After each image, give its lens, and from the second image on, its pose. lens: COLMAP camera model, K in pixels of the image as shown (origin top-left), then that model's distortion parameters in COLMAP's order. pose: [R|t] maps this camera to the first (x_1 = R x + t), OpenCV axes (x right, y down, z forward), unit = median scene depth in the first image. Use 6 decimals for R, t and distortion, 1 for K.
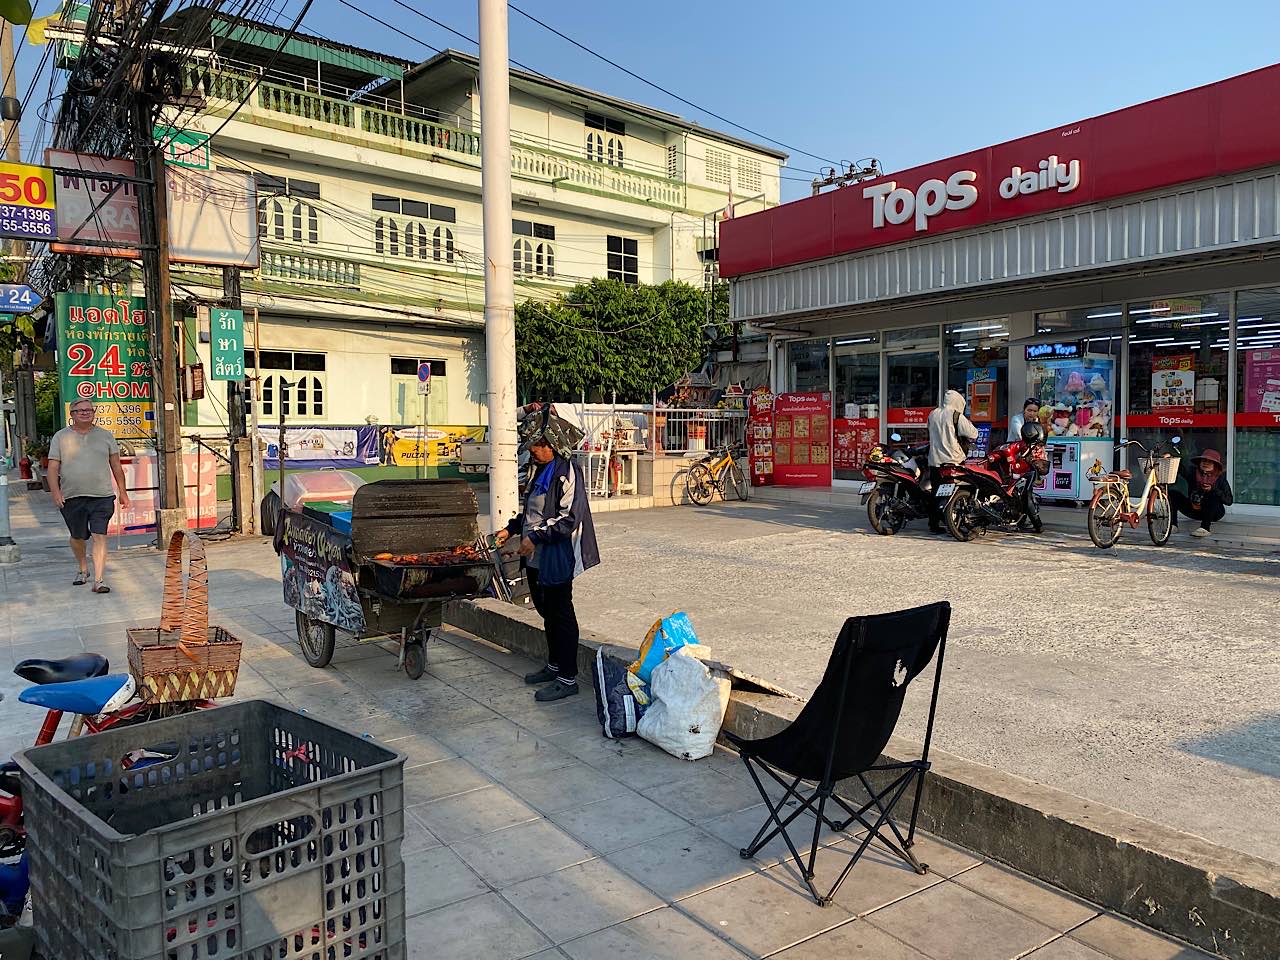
lens RADIAL K [[937.1, 0, 640.3], [0, 937.1, 487.2], [0, 0, 1]] dist [0.002599, -0.005220]
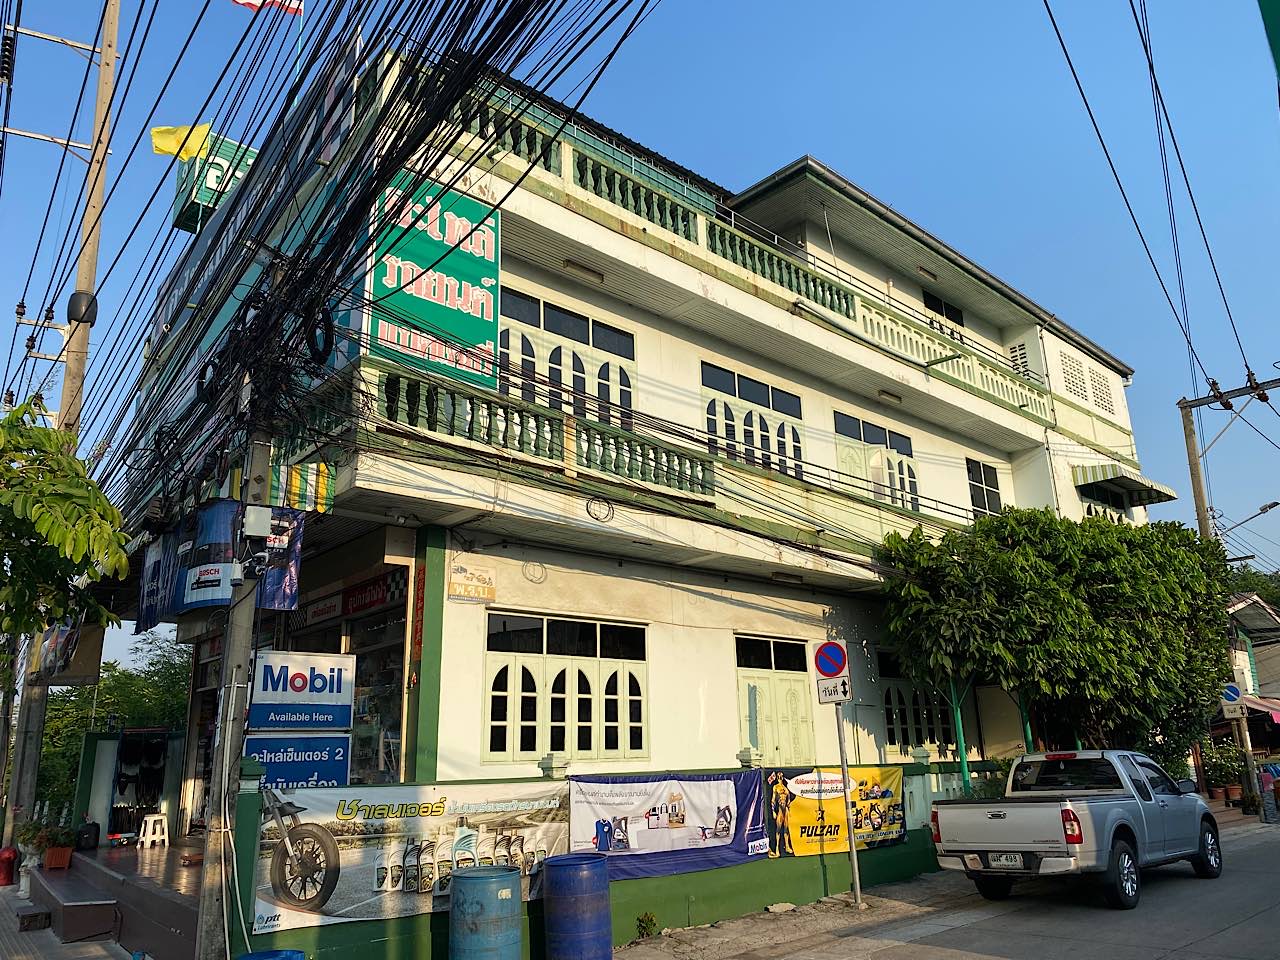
lens RADIAL K [[937.1, 0, 640.3], [0, 937.1, 487.2], [0, 0, 1]] dist [0.002599, -0.005220]
pose [[0.999696, -0.016190, 0.018590, -0.339949], [0.021473, 0.942325, -0.334011, -0.041320], [-0.012110, 0.334309, 0.942386, 0.475616]]
